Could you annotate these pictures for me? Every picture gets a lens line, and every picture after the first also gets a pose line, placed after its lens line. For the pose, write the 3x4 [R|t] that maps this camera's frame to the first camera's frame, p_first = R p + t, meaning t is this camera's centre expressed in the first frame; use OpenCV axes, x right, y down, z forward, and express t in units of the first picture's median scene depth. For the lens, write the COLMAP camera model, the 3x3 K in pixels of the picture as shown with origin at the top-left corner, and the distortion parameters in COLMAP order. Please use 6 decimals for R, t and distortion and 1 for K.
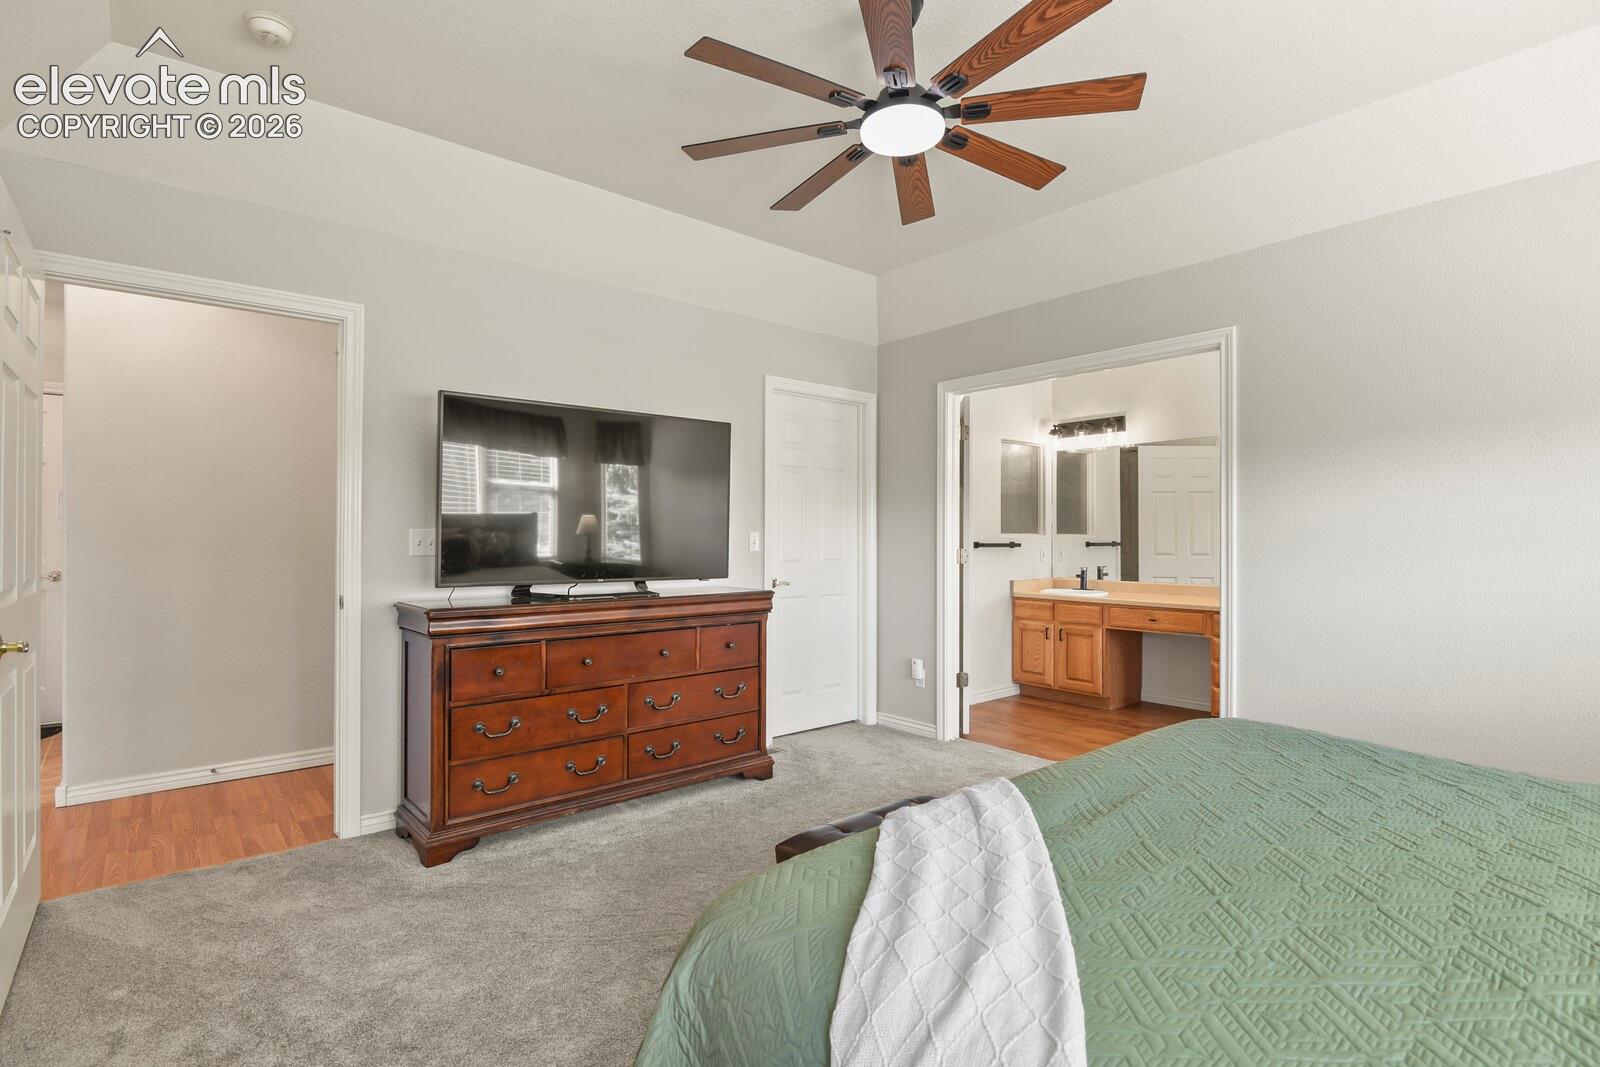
lens RADIAL K [[773.1, 0, 808.3], [0, 773.1, 534.3], [0, 0, 1]] dist [-0.005550, -0.009490]
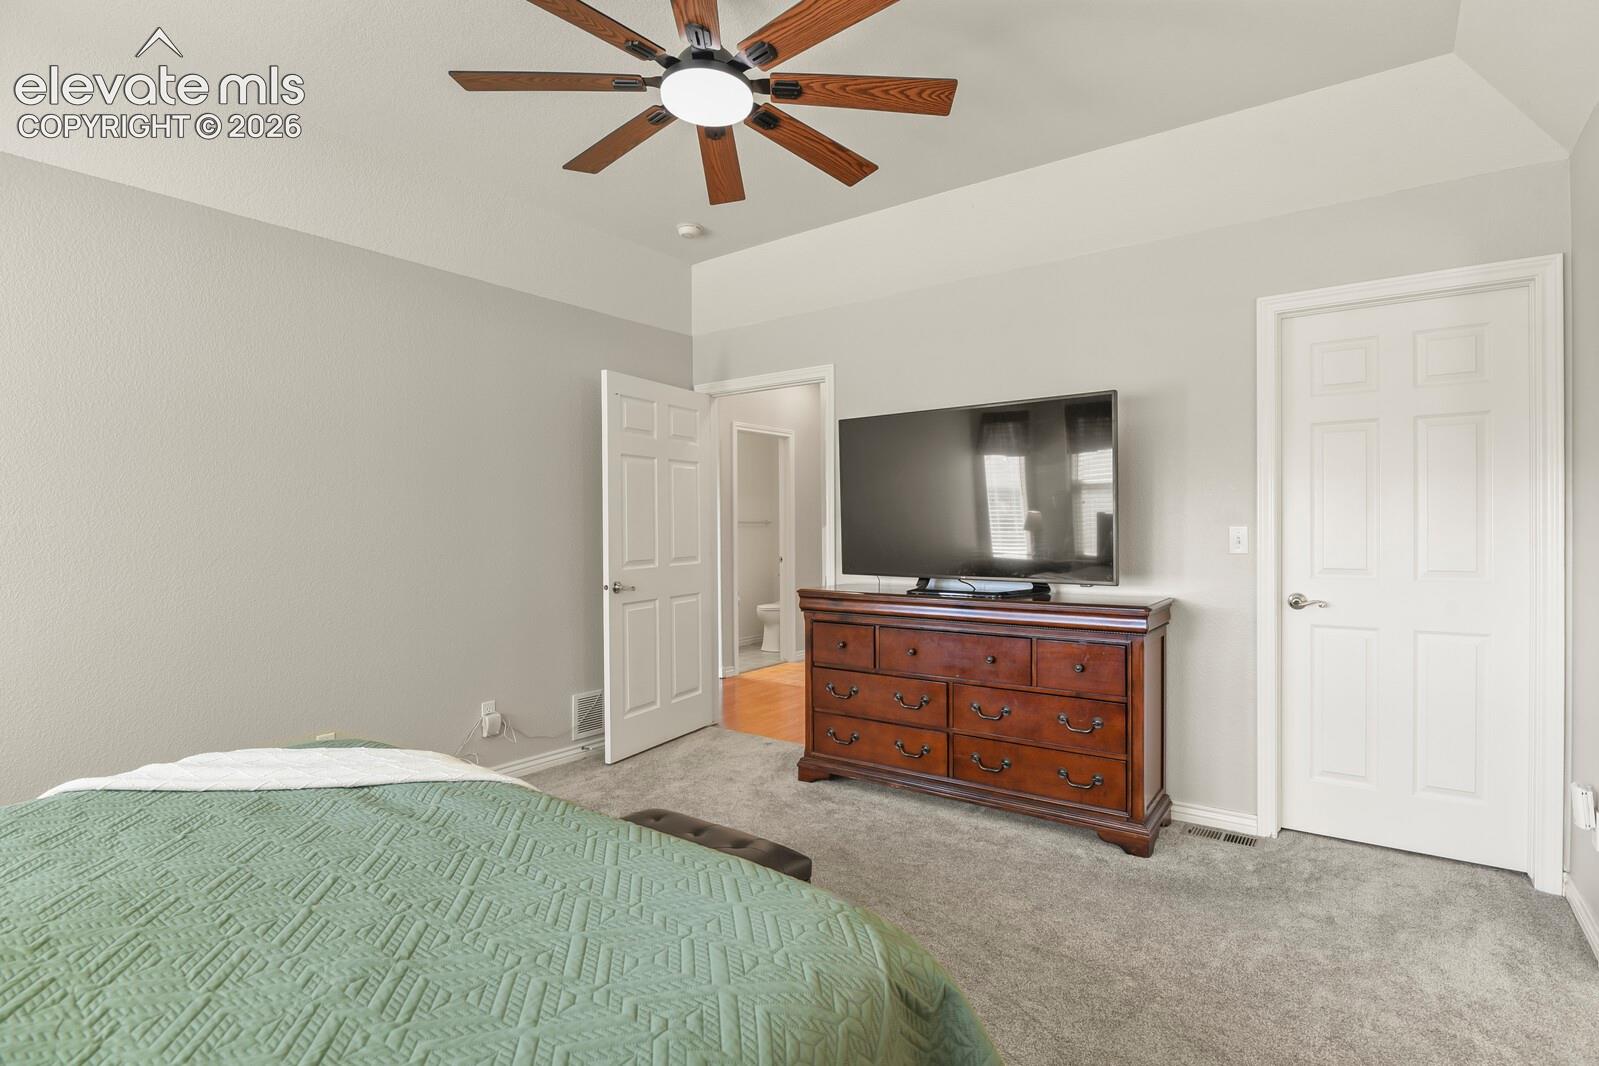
lens RADIAL K [[772.6, 0, 807.8], [0, 772.6, 533.8], [0, 0, 1]] dist [-0.005550, -0.009490]
pose [[0.228900, 0.002072, -0.973448, 0.641262], [0.009019, 0.999950, 0.004249, -0.003030], [0.973408, -0.009752, 0.228870, 0.552630]]
